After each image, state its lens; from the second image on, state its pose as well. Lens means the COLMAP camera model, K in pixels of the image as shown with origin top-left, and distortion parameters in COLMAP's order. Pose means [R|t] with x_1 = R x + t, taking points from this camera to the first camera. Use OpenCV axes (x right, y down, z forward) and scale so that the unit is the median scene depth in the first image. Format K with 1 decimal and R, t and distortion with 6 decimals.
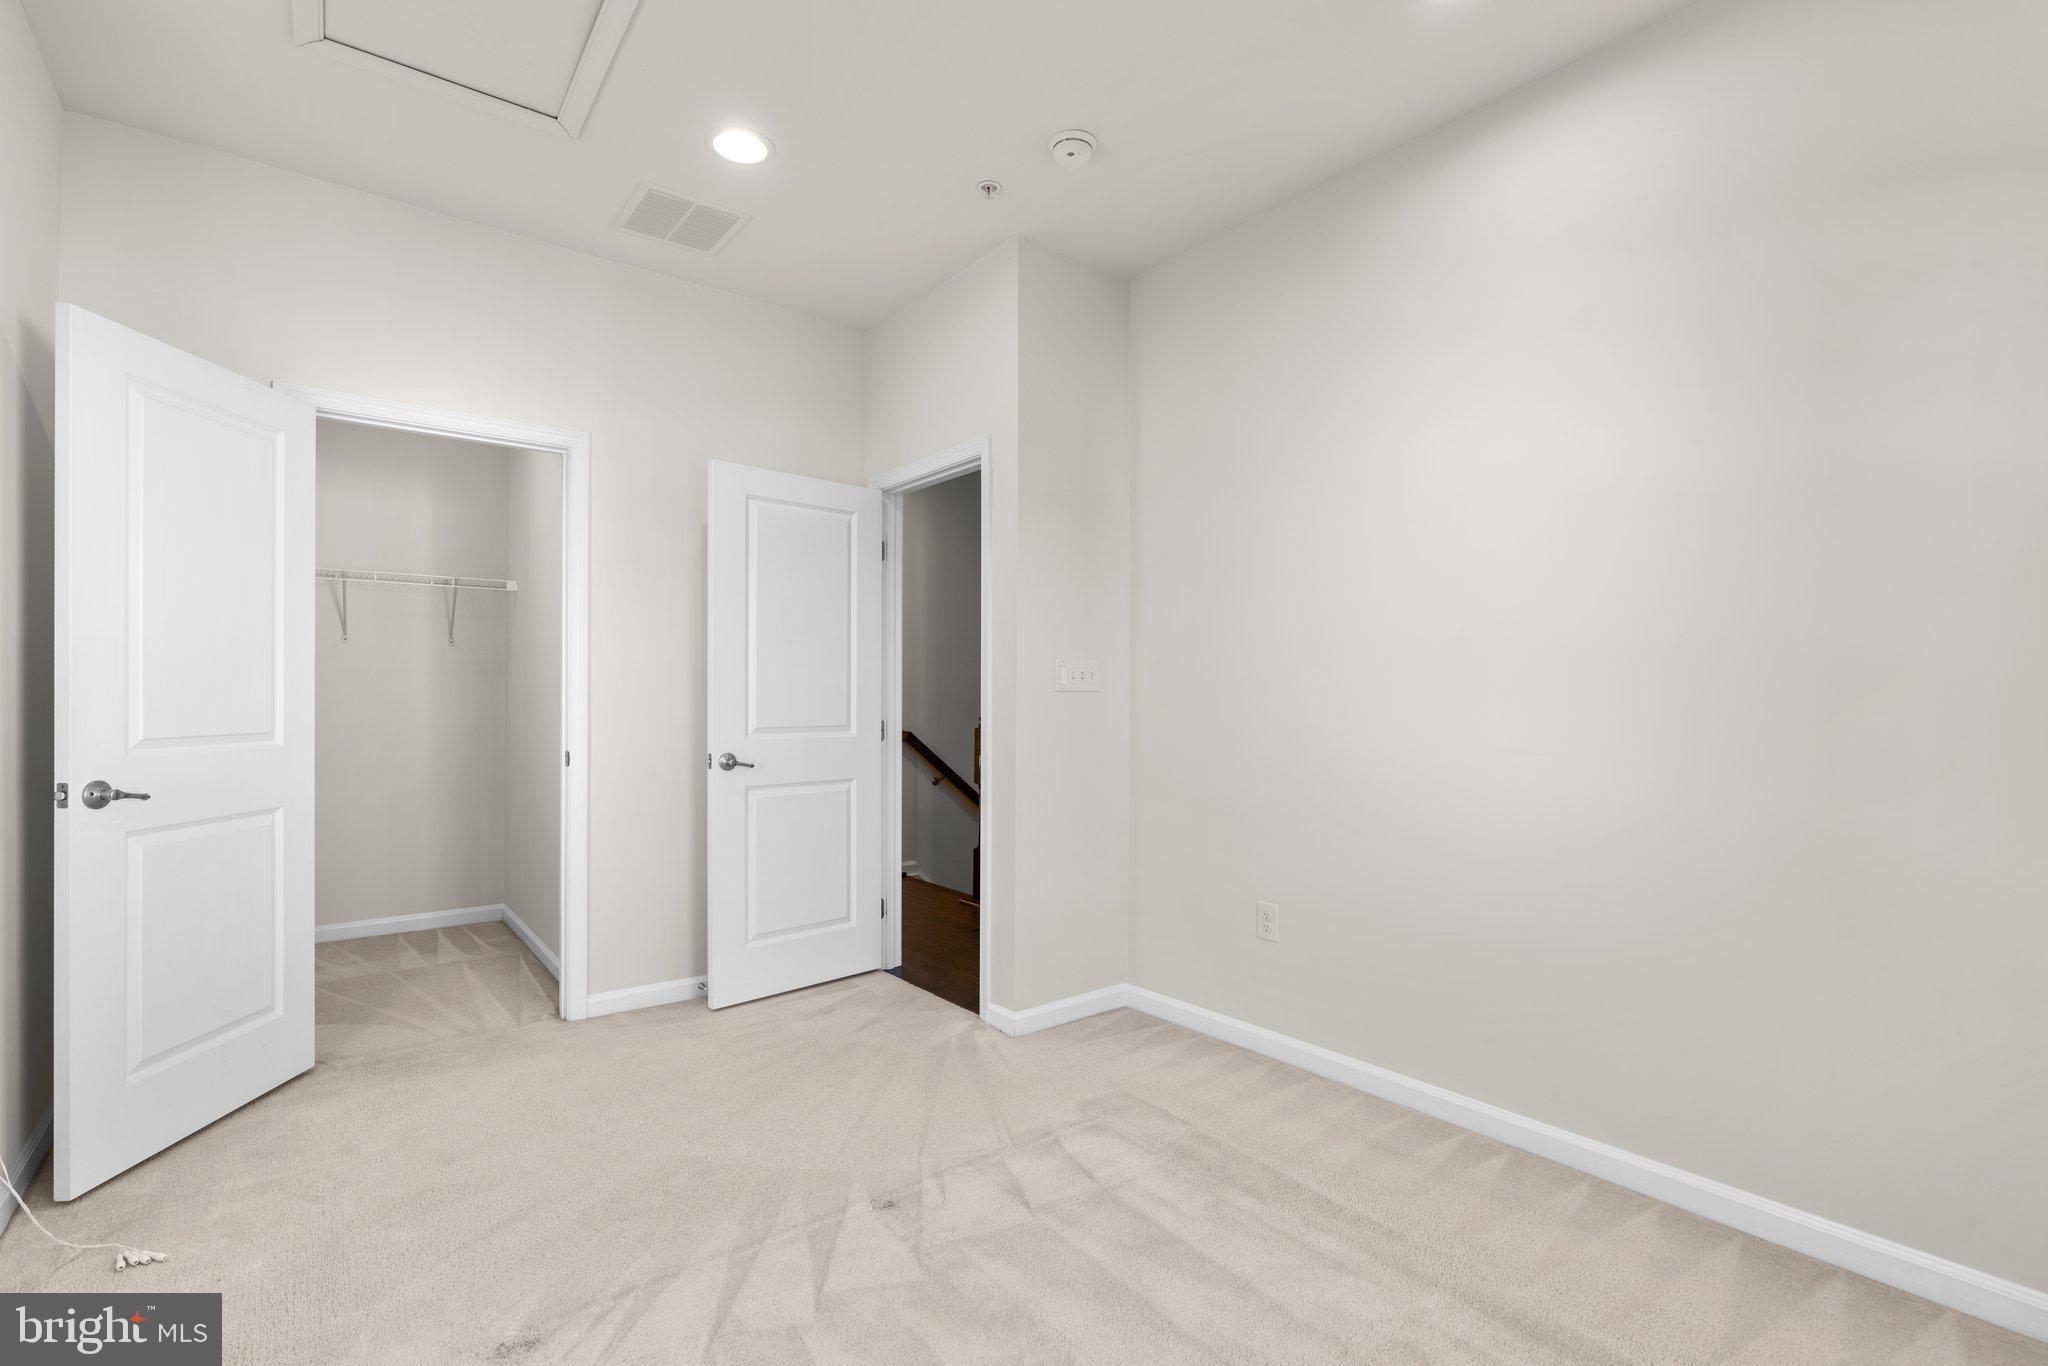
lens RADIAL K [[940.8, 0, 1044.8], [0, 940.8, 686.0], [0, 0, 1]] dist [0.000776, -0.000725]
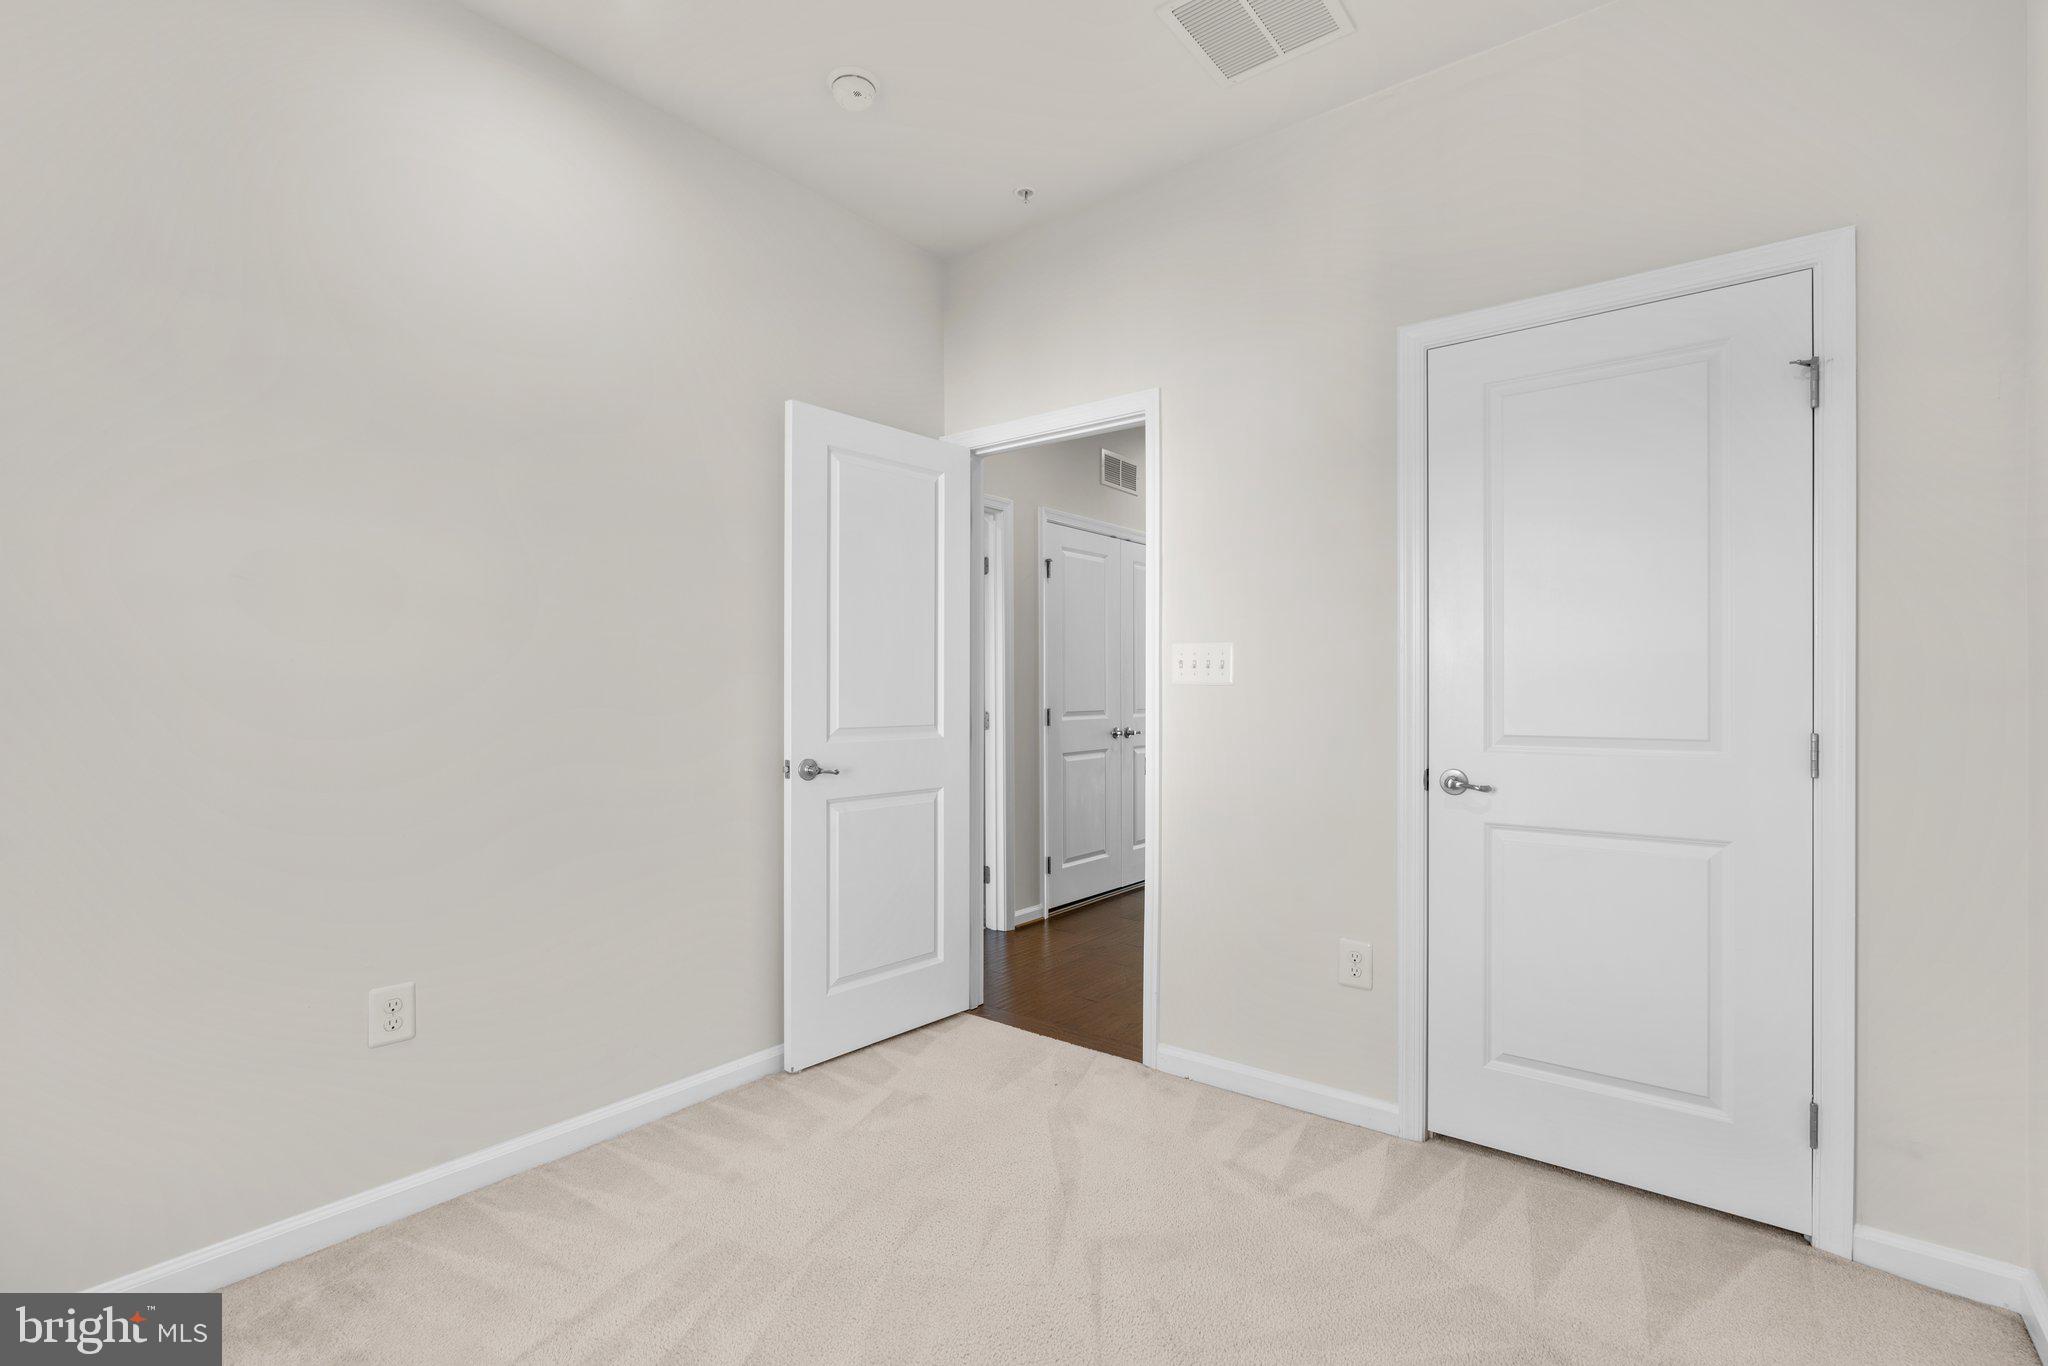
lens RADIAL K [[940.8, 0, 1010.8], [0, 940.8, 686.5], [0, 0, 1]] dist [0.000776, -0.000725]
pose [[0.983641, 0.007351, 0.179992, -0.308425], [-0.007841, 0.999967, 0.002012, 0.004986], [-0.179972, -0.003391, 0.983666, 0.160058]]
